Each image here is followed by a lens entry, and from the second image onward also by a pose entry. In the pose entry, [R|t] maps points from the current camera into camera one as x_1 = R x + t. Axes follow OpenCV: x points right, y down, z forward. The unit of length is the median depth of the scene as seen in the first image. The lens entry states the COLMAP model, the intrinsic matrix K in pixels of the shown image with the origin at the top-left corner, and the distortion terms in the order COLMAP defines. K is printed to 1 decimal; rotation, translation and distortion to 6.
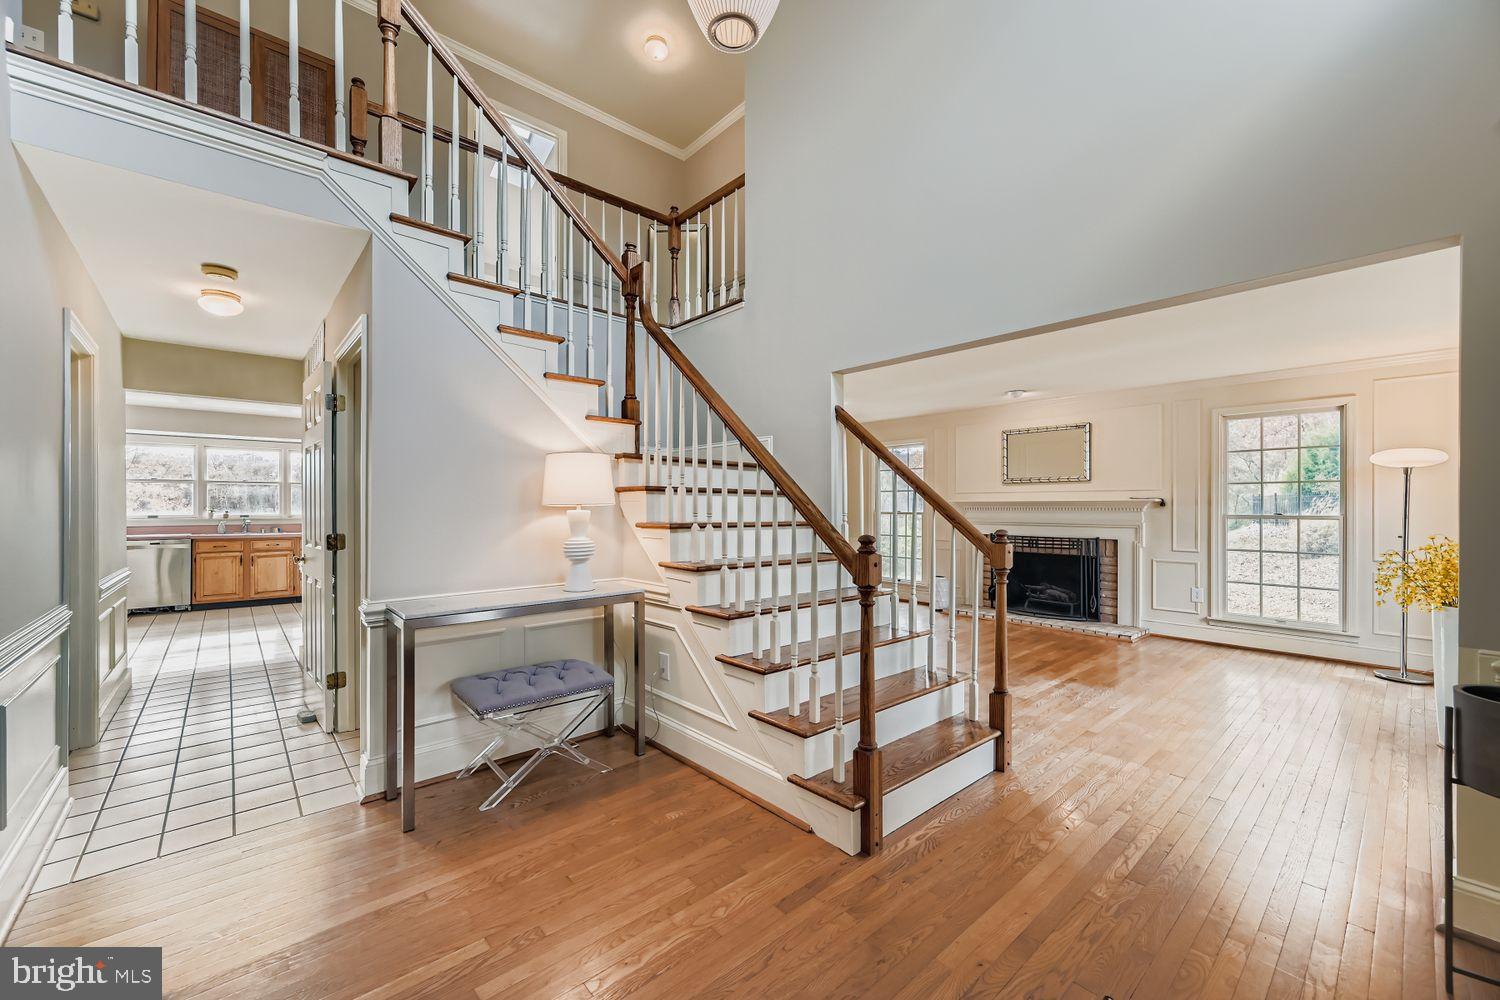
lens RADIAL K [[592.3, 0, 748.2], [0, 592.3, 503.6], [0, 0, 1]] dist [-0.000387, -0.000112]
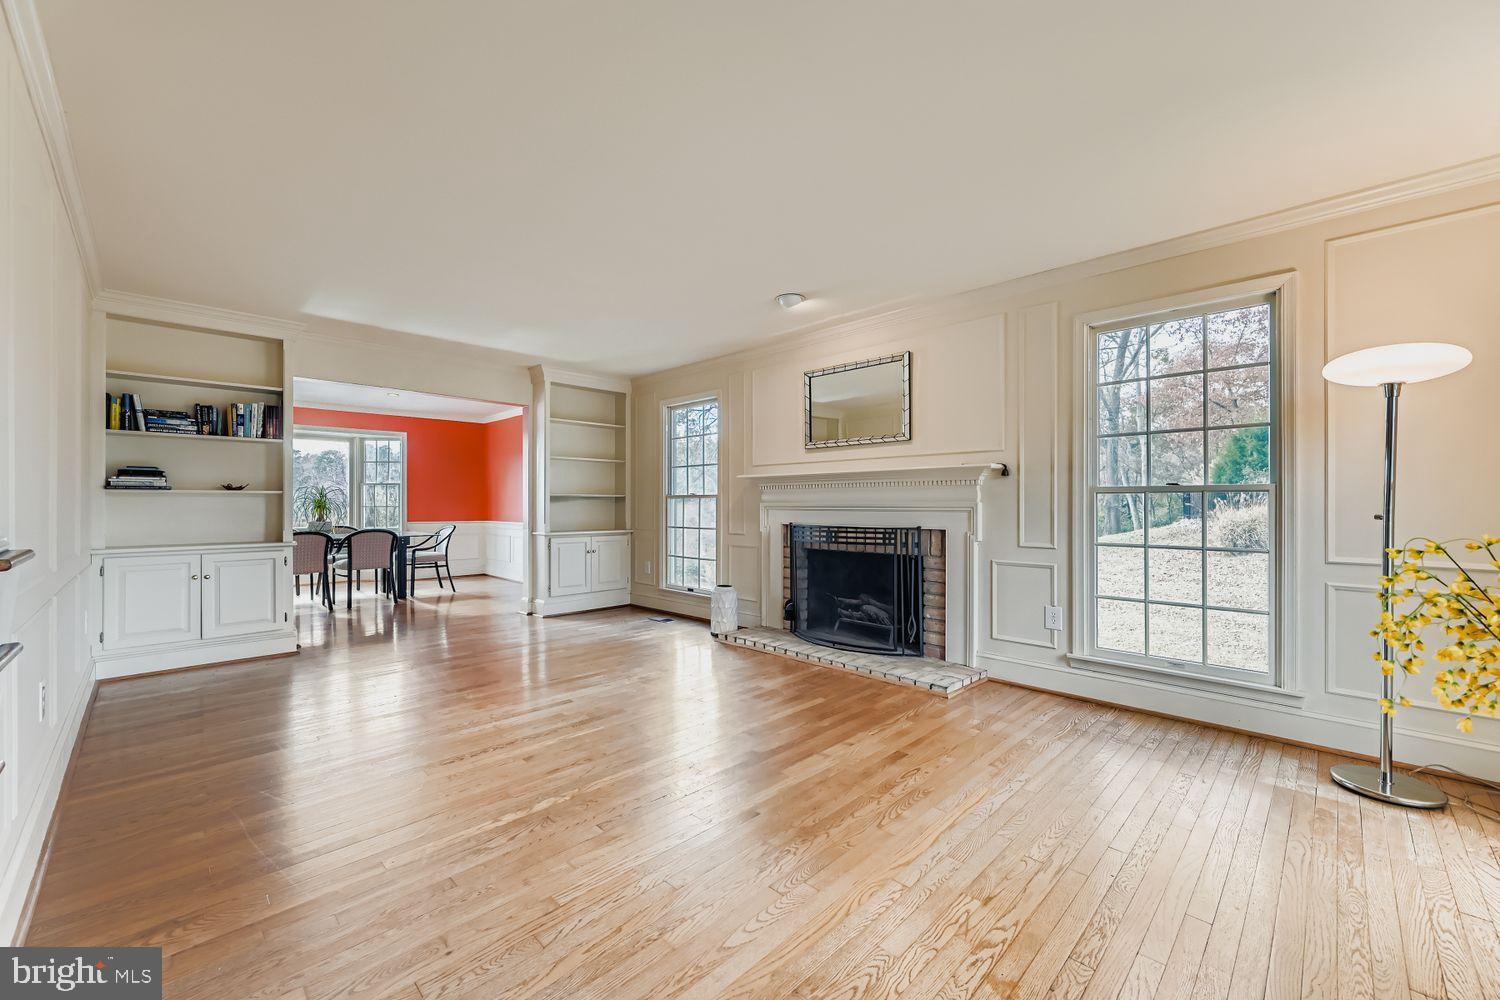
lens RADIAL K [[597.7, 0, 743.1], [0, 597.7, 500.8], [0, 0, 1]] dist [-0.001805, -0.000011]
pose [[0.998033, -0.000088, 0.062697, 0.380715], [0.000218, 0.999998, -0.002069, 0.032253], [-0.062696, 0.002079, 0.998030, 0.381782]]
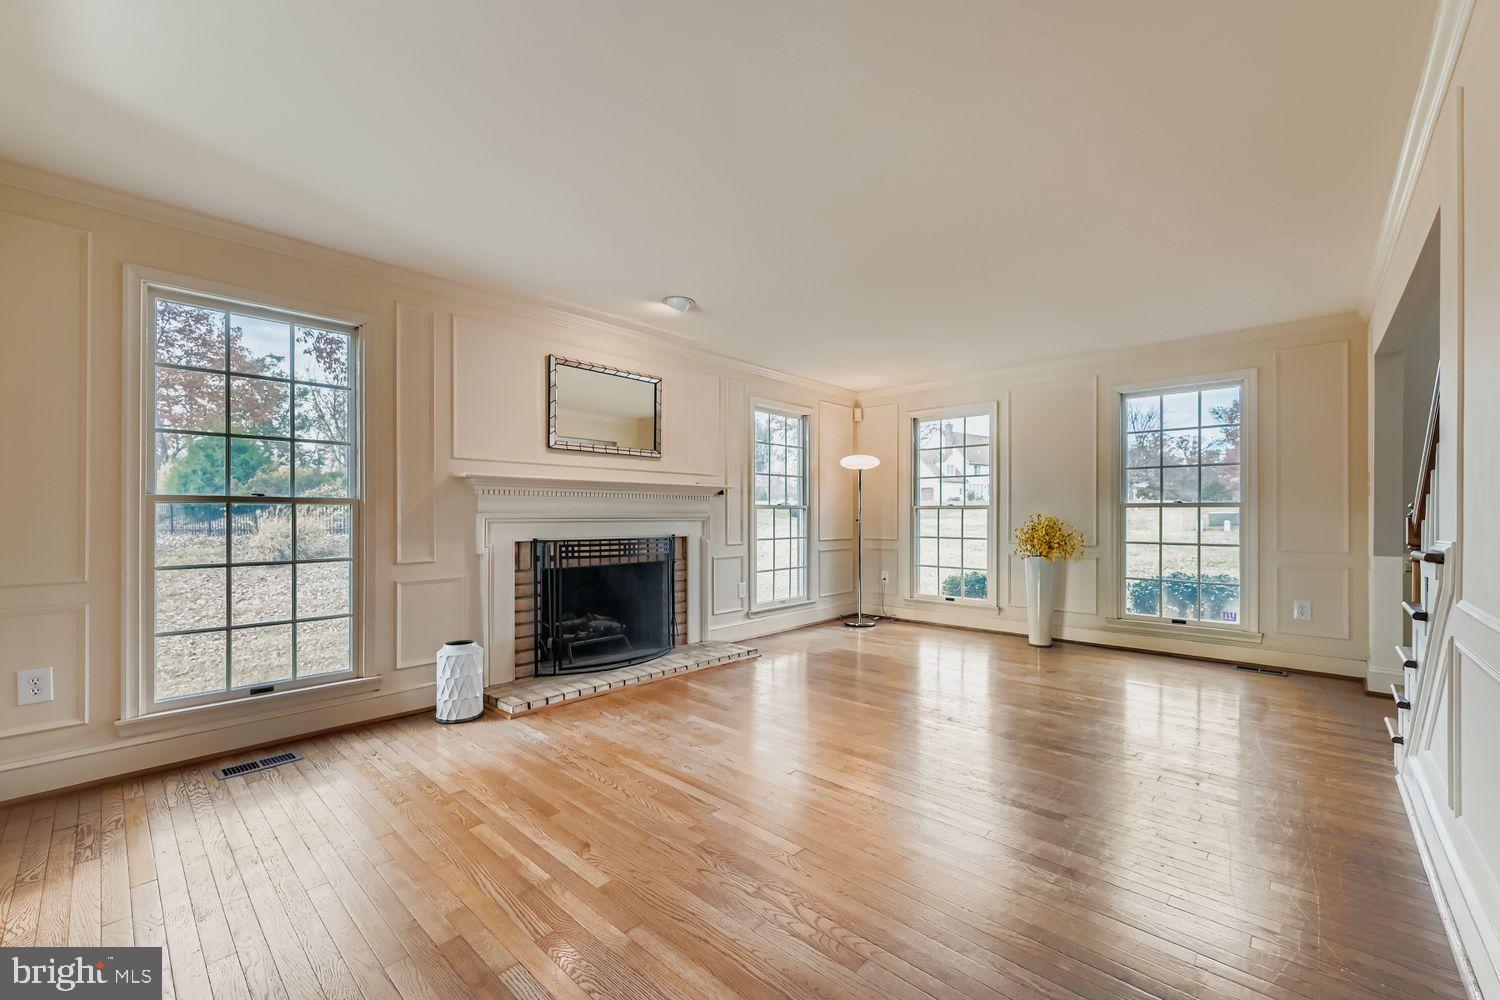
lens RADIAL K [[600.1, 0, 747.7], [0, 600.1, 516.9], [0, 0, 1]] dist [0.000957, 0.000057]
pose [[-0.098564, 0.001584, 0.995129, -0.182736], [0.000417, 0.999999, -0.001550, 0.038337], [-0.995131, 0.000263, -0.098565, 1.046538]]
